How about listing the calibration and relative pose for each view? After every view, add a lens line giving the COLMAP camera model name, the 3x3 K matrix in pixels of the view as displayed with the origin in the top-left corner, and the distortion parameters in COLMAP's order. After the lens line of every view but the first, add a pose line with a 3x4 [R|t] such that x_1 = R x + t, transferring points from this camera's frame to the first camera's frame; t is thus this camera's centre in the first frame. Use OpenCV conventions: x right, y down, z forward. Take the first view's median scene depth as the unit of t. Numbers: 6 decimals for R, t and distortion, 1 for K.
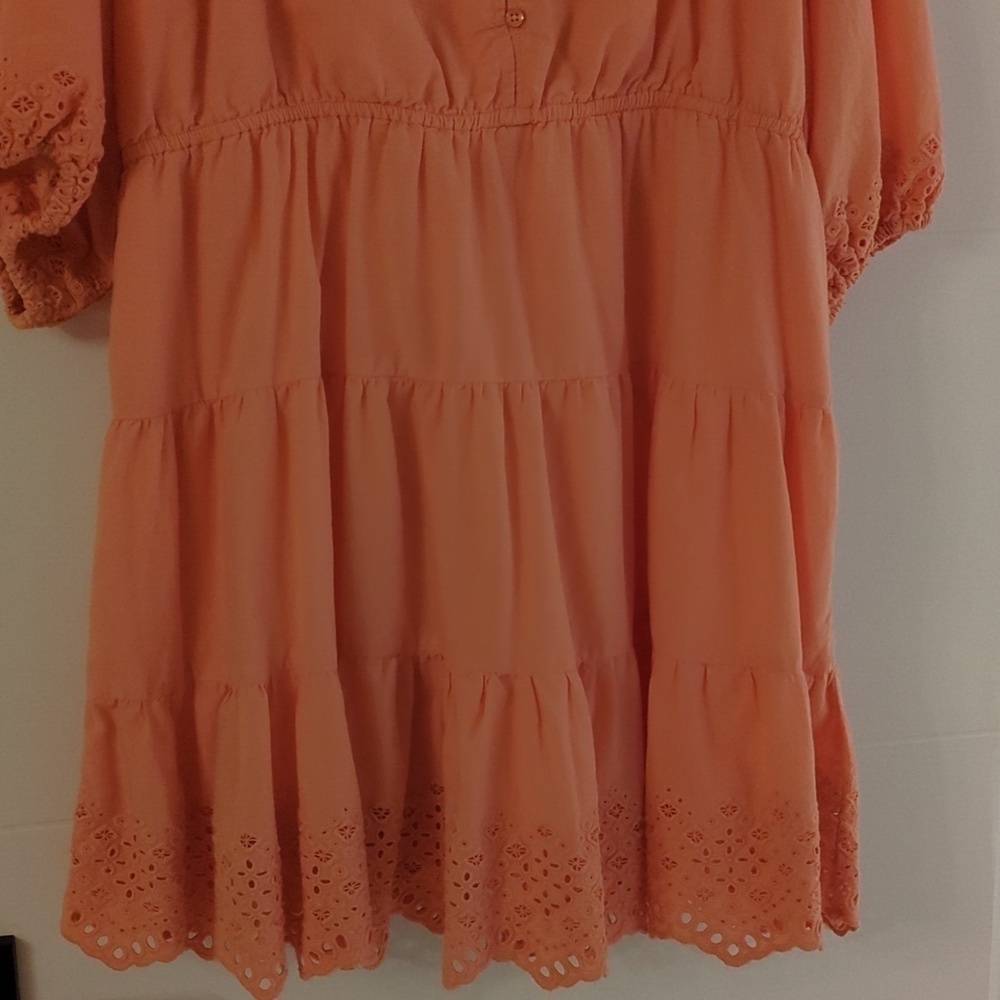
lens RADIAL K [[1698.0, 0, 489.0], [0, 1698.0, 499.7], [0, 0, 1]] dist [0.064834, -0.087661]
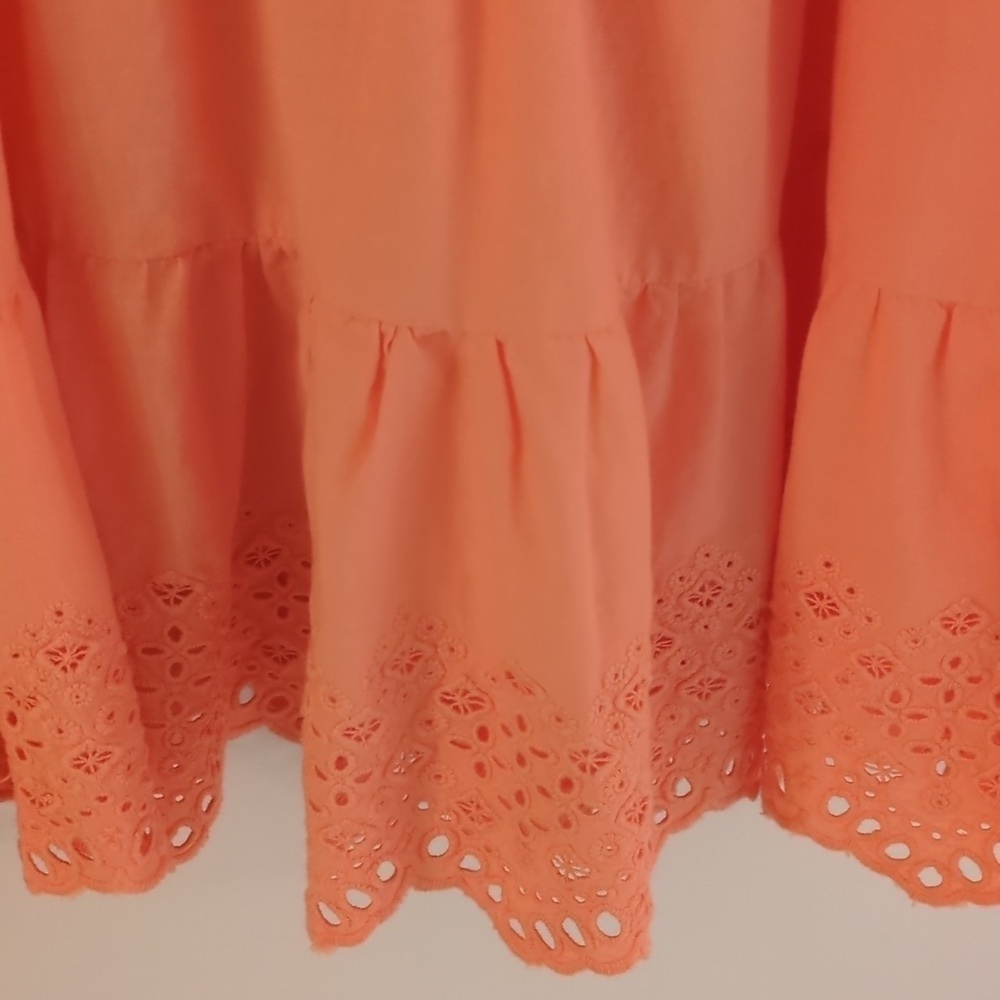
lens RADIAL K [[1698.0, 0, 489.0], [0, 1698.0, 499.7], [0, 0, 1]] dist [0.064834, -0.087661]
pose [[0.991296, 0.075403, -0.107918, 0.066688], [-0.028878, 0.924304, 0.380562, -0.012492], [0.128444, -0.374133, 0.918437, 0.605486]]
